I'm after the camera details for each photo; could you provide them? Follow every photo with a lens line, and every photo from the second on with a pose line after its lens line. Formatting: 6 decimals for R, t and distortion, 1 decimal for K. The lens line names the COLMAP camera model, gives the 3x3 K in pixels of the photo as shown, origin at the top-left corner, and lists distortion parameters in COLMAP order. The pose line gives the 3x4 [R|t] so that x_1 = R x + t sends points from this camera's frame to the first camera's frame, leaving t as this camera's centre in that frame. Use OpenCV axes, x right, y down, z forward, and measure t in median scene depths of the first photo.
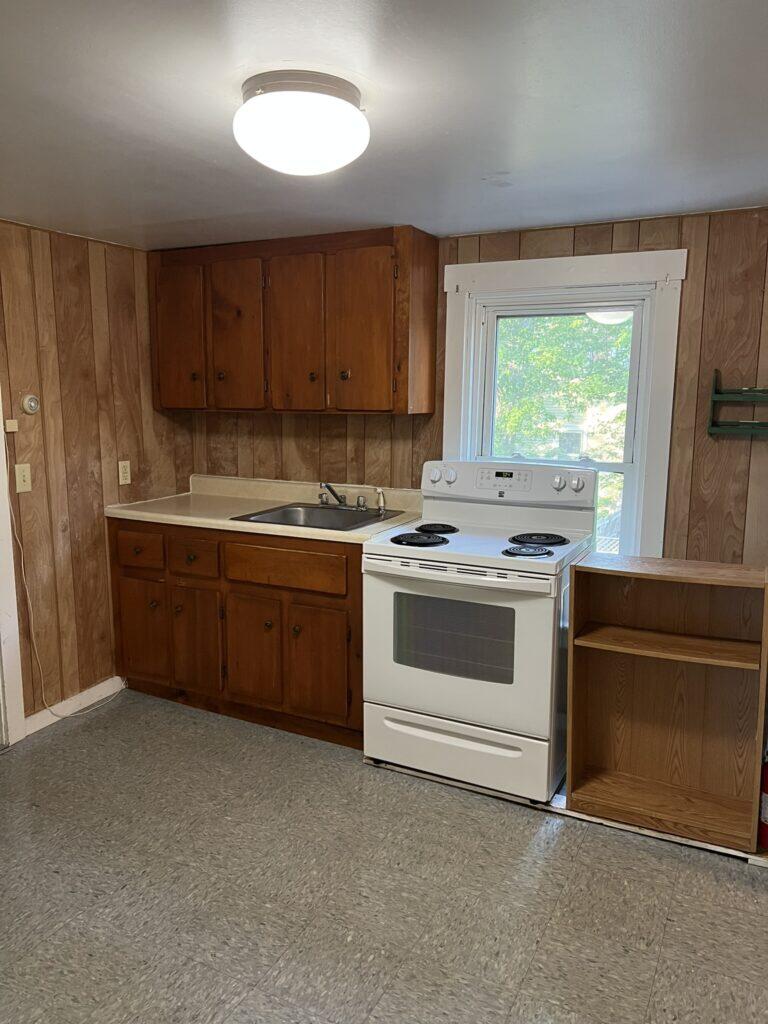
lens RADIAL K [[771.2, 0, 380.5], [0, 771.2, 511.1], [0, 0, 1]] dist [0.045148, -0.042603]
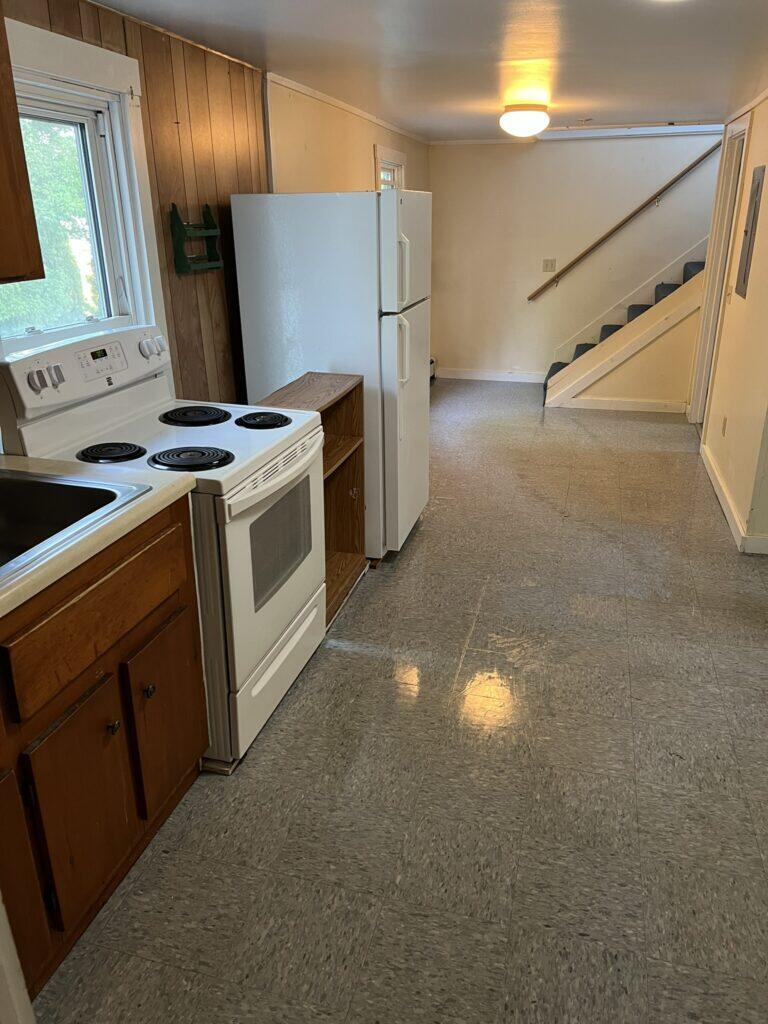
lens RADIAL K [[771.2, 0, 382.3], [0, 771.2, 510.8], [0, 0, 1]] dist [0.045148, -0.042603]
pose [[-0.207926, -0.355557, 0.911233, -0.914040], [0.153623, 0.908162, 0.389413, -0.235367], [-0.966005, 0.220956, -0.134209, 1.320306]]
